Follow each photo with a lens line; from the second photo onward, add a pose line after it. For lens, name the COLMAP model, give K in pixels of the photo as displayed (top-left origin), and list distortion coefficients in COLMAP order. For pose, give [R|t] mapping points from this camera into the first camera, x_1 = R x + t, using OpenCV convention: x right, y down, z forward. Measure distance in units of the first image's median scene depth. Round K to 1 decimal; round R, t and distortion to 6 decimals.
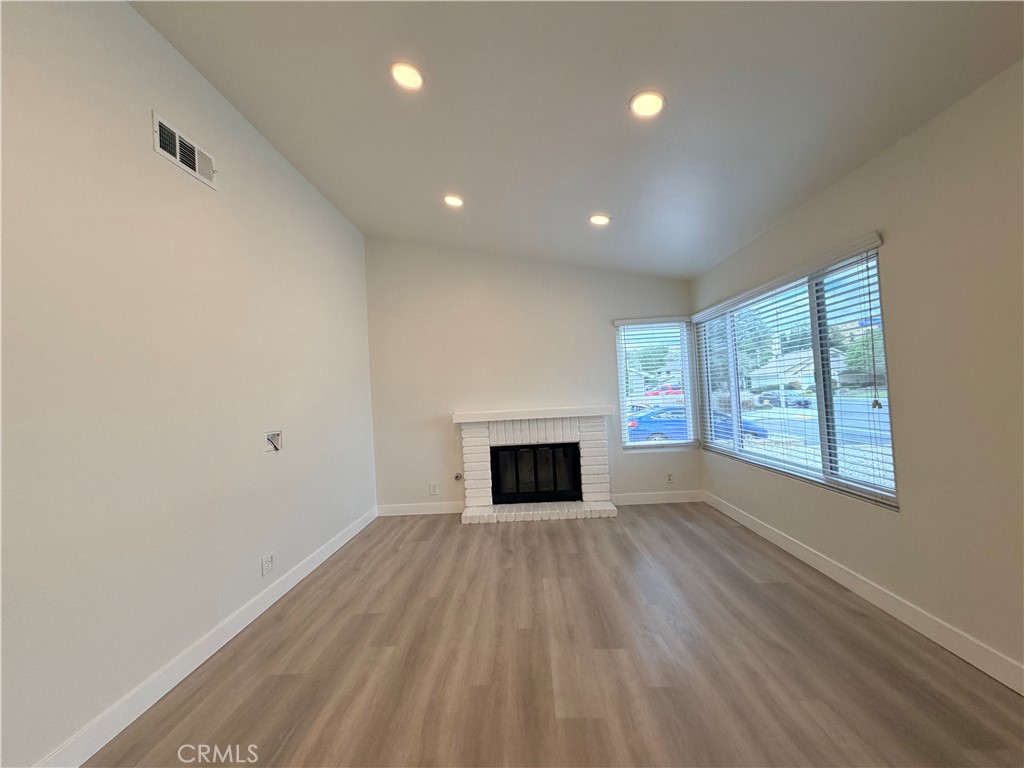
lens RADIAL K [[409.3, 0, 503.5], [0, 409.3, 384.3], [0, 0, 1]] dist [0.000870, 0.000433]
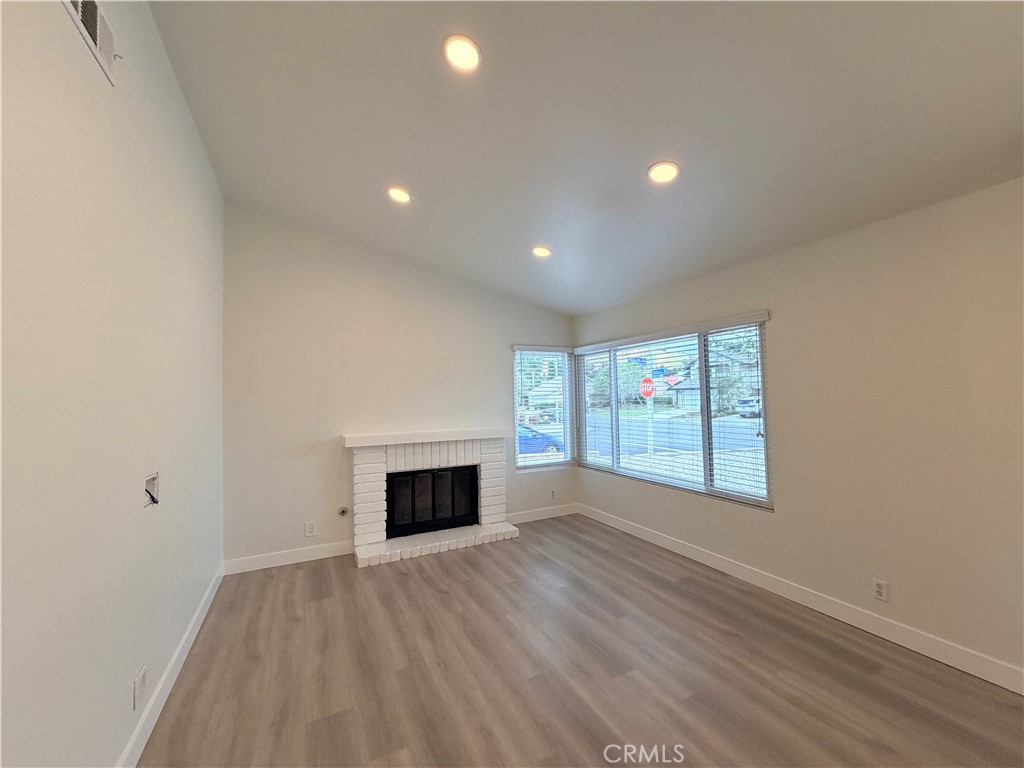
lens RADIAL K [[409.3, 0, 507.3], [0, 409.3, 383.6], [0, 0, 1]] dist [0.000870, 0.000433]
pose [[0.875870, 0.054690, 0.479438, -0.316897], [-0.039408, 0.998345, -0.041888, -0.018921], [-0.480936, 0.017795, 0.876575, 0.128806]]
